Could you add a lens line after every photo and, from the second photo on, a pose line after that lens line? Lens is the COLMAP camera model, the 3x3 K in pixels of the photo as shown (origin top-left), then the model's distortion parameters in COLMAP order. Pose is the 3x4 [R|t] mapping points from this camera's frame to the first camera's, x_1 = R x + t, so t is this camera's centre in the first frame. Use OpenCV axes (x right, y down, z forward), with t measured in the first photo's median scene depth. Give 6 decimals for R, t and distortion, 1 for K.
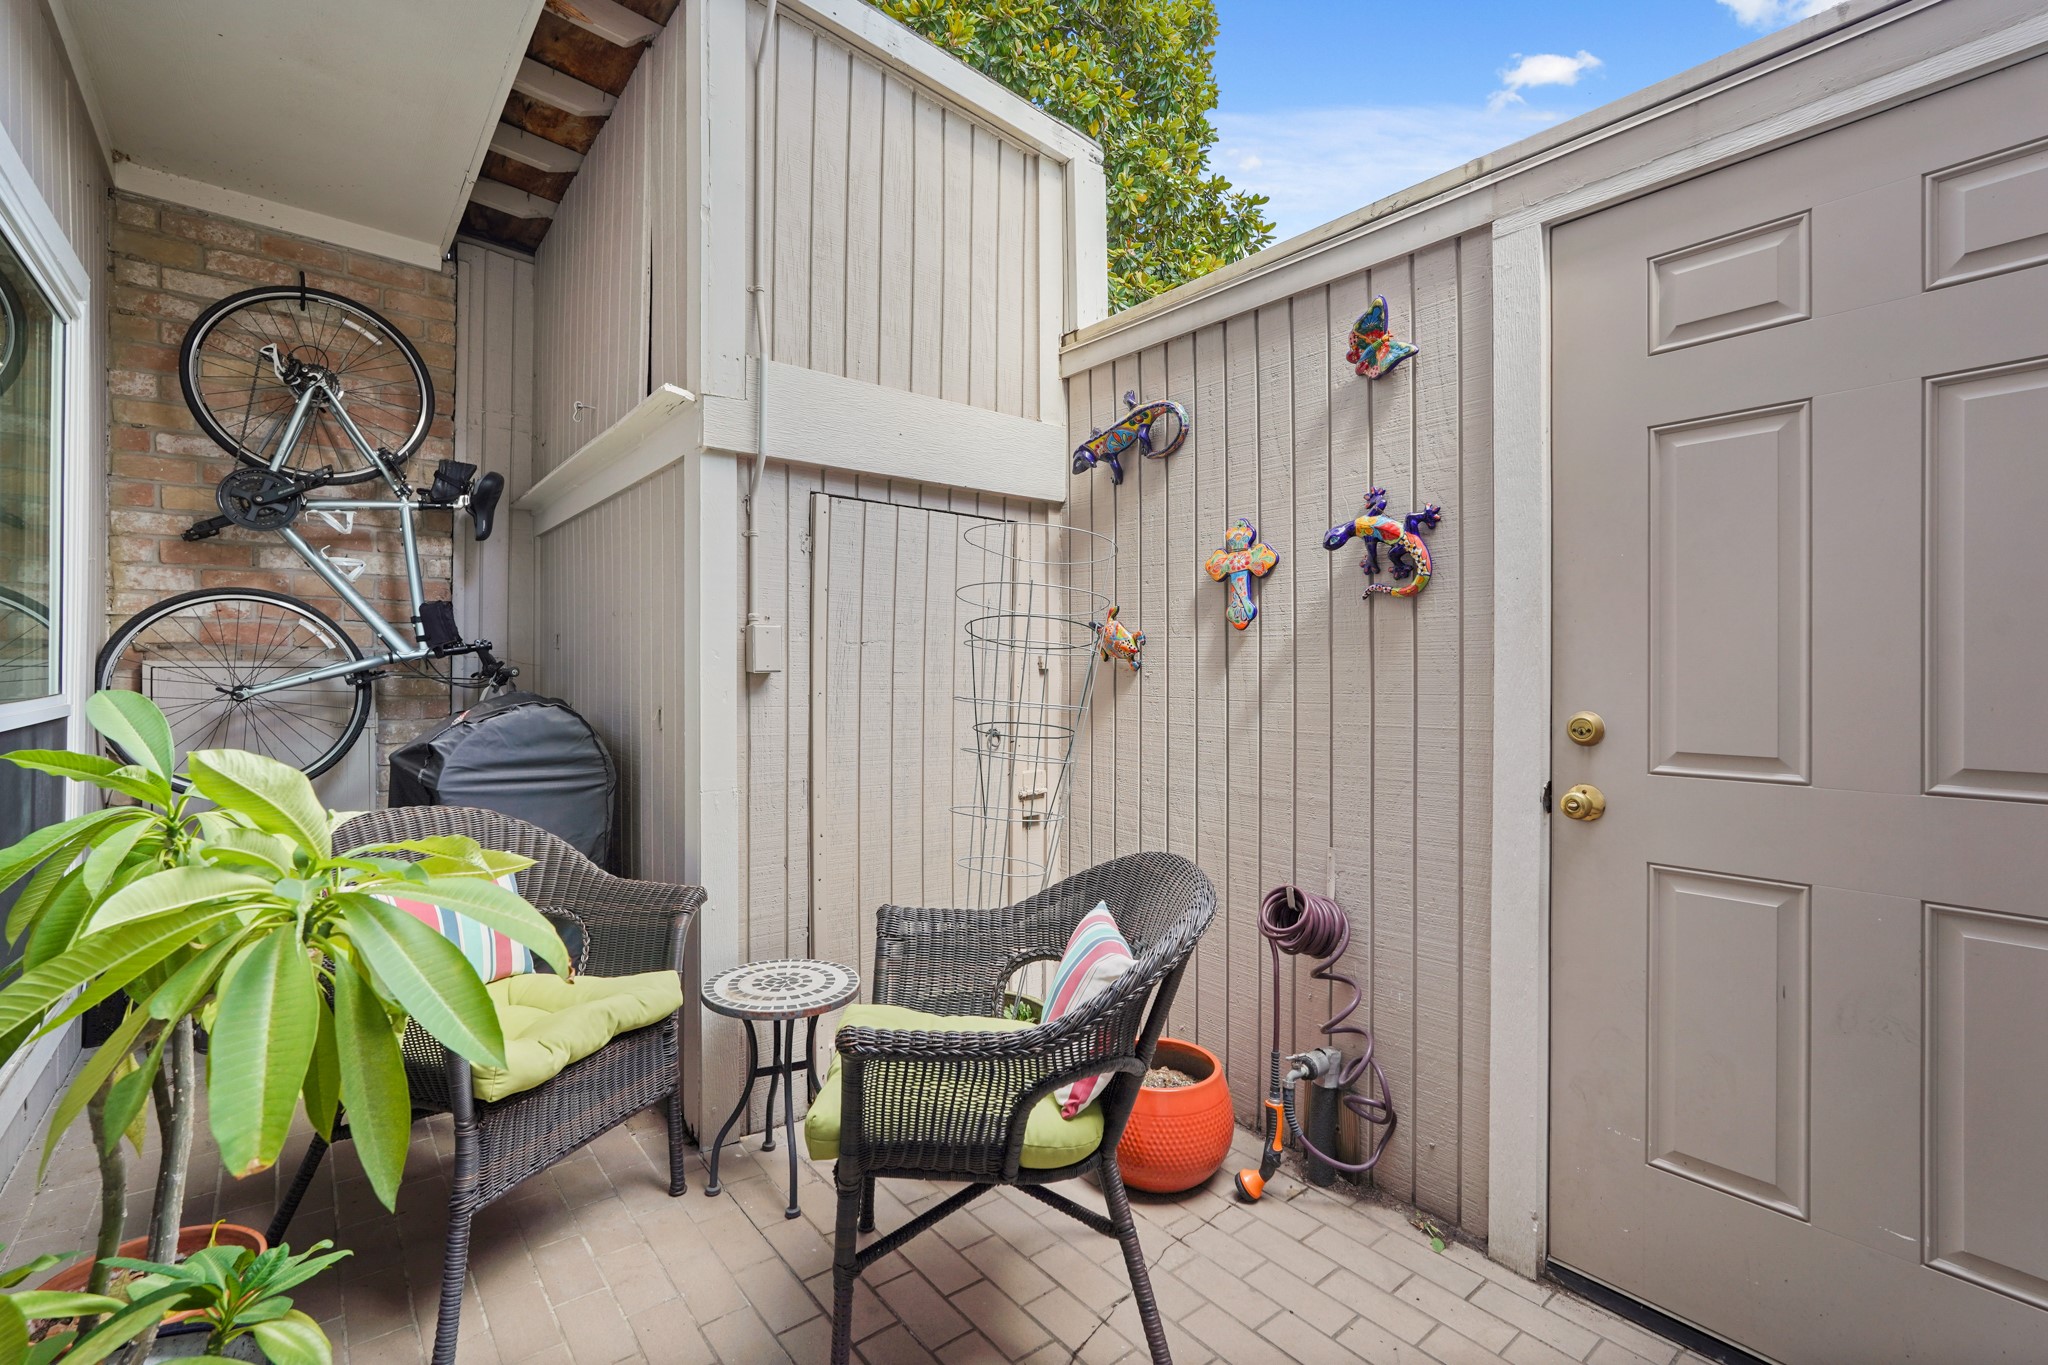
lens RADIAL K [[922.5, 0, 1024.0], [0, 922.5, 682.5], [0, 0, 1]] dist [0.001821, 0.000163]
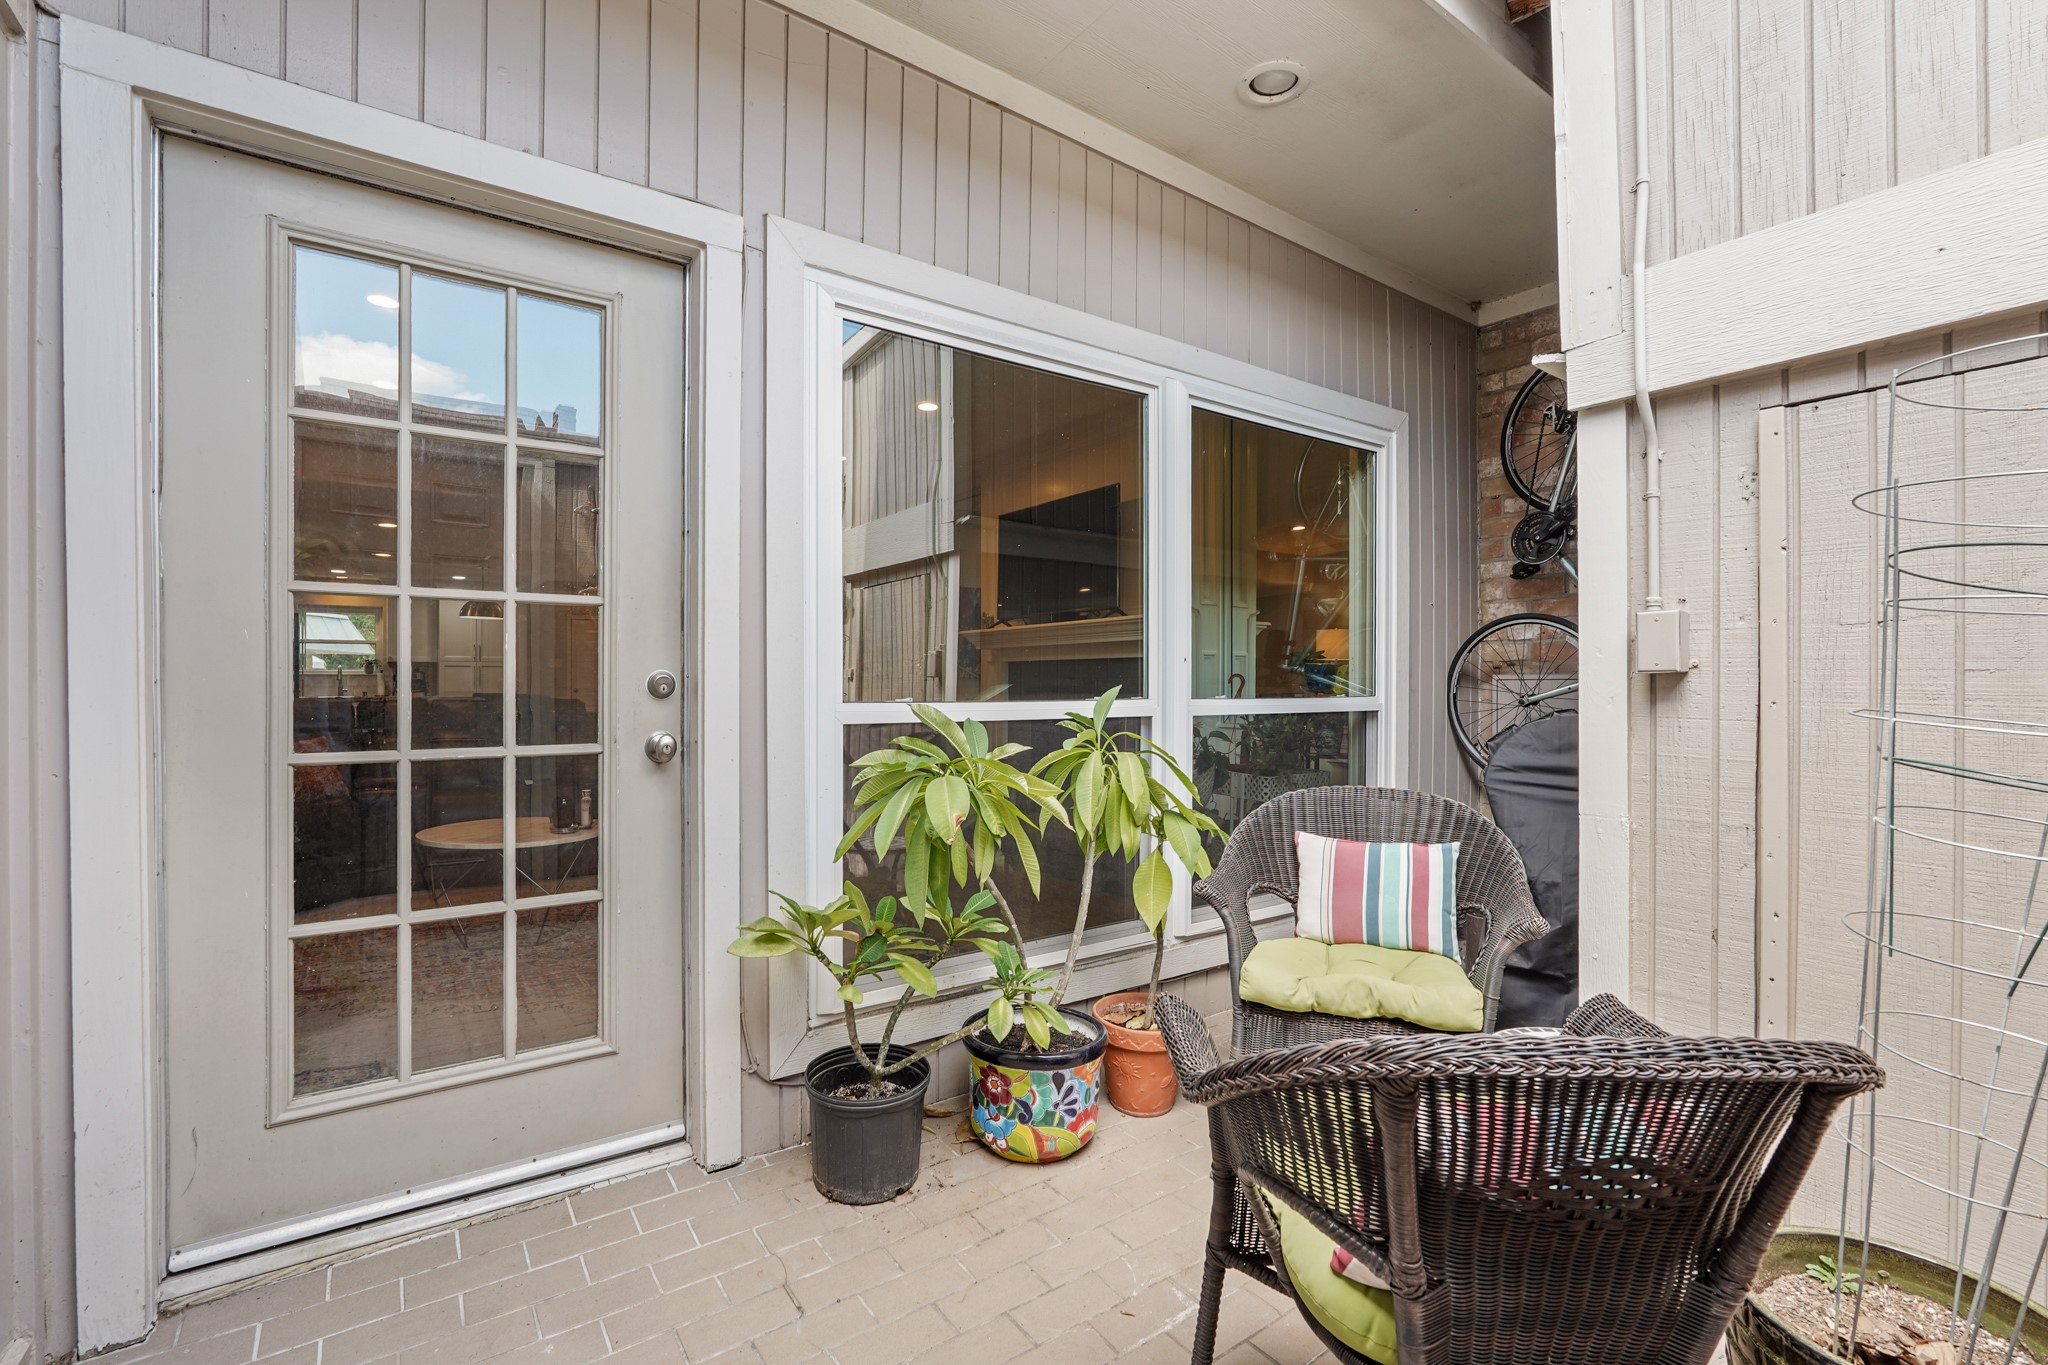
lens RADIAL K [[922.5, 0, 1024.0], [0, 922.5, 682.5], [0, 0, 1]] dist [0.001821, 0.000163]
pose [[-0.051884, -0.008628, -0.998616, 0.508313], [-0.016729, 0.999830, -0.007769, 0.011842], [0.998513, 0.016303, -0.052020, 0.508172]]
